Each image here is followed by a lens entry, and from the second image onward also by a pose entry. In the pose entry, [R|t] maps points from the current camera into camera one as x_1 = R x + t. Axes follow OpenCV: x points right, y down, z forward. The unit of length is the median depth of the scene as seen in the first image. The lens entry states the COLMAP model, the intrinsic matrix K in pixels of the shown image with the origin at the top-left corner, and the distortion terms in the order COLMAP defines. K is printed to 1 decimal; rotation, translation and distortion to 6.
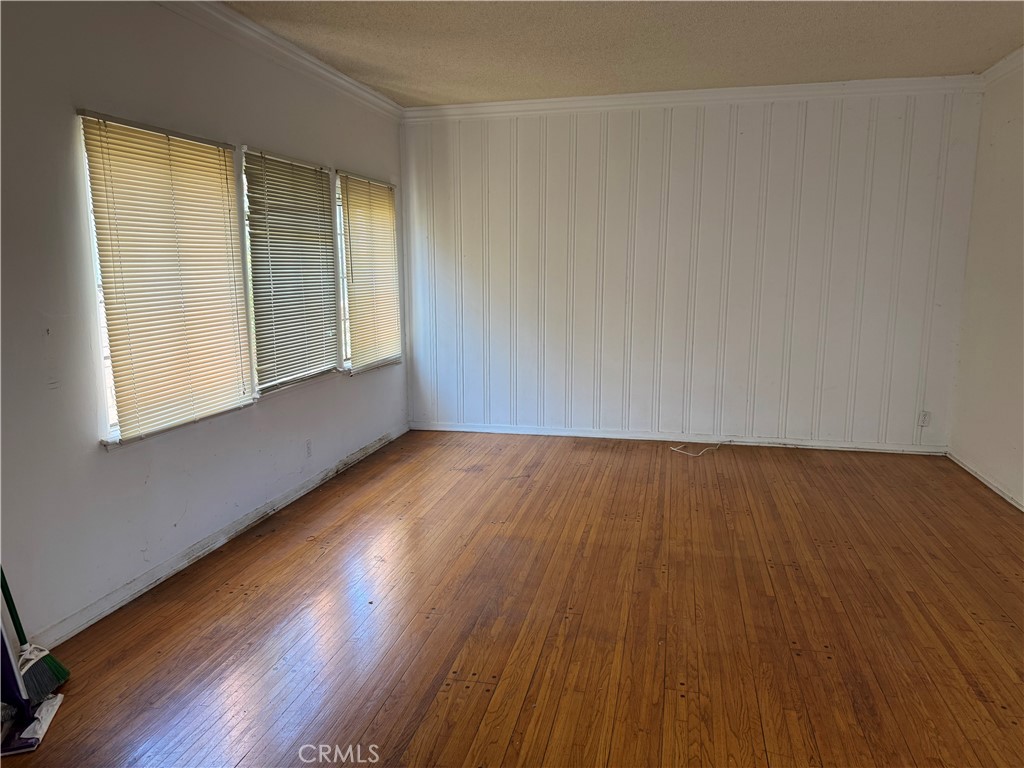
lens RADIAL K [[722.0, 0, 510.5], [0, 722.0, 384.2], [0, 0, 1]] dist [0.042649, -0.051680]
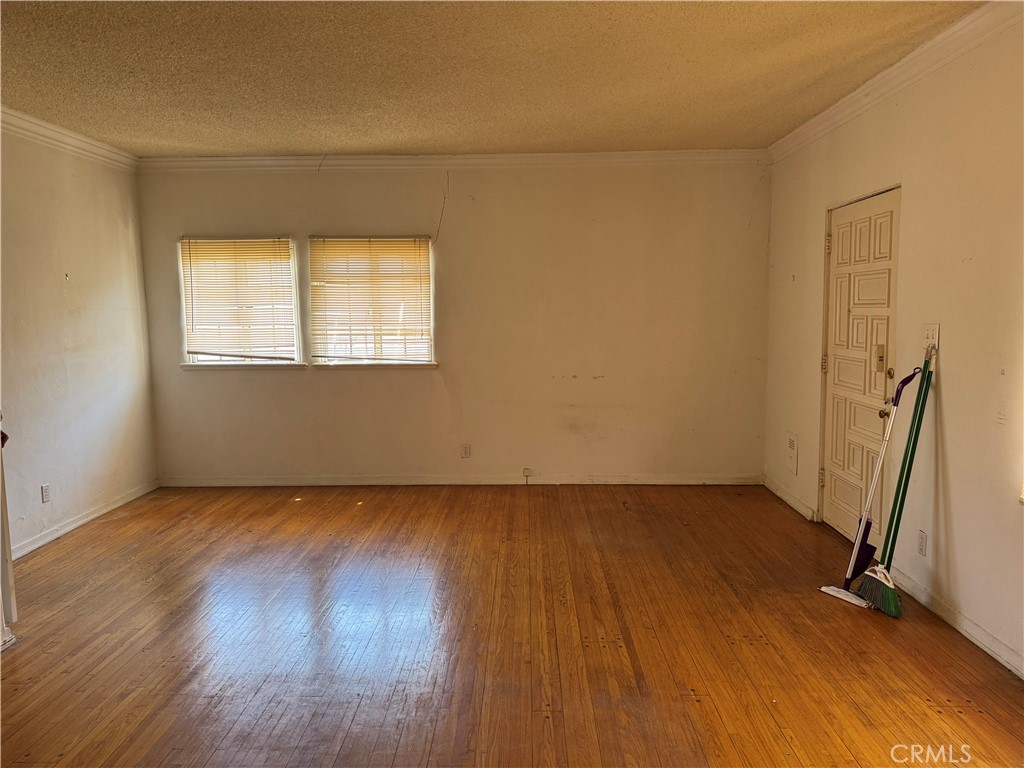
lens RADIAL K [[722.0, 0, 511.8], [0, 722.0, 382.9], [0, 0, 1]] dist [0.042649, -0.051680]
pose [[-0.978413, 0.032789, -0.204039, 0.312306], [-0.022963, 0.963969, 0.265022, -0.324503], [0.205377, 0.263986, -0.942407, 1.850556]]
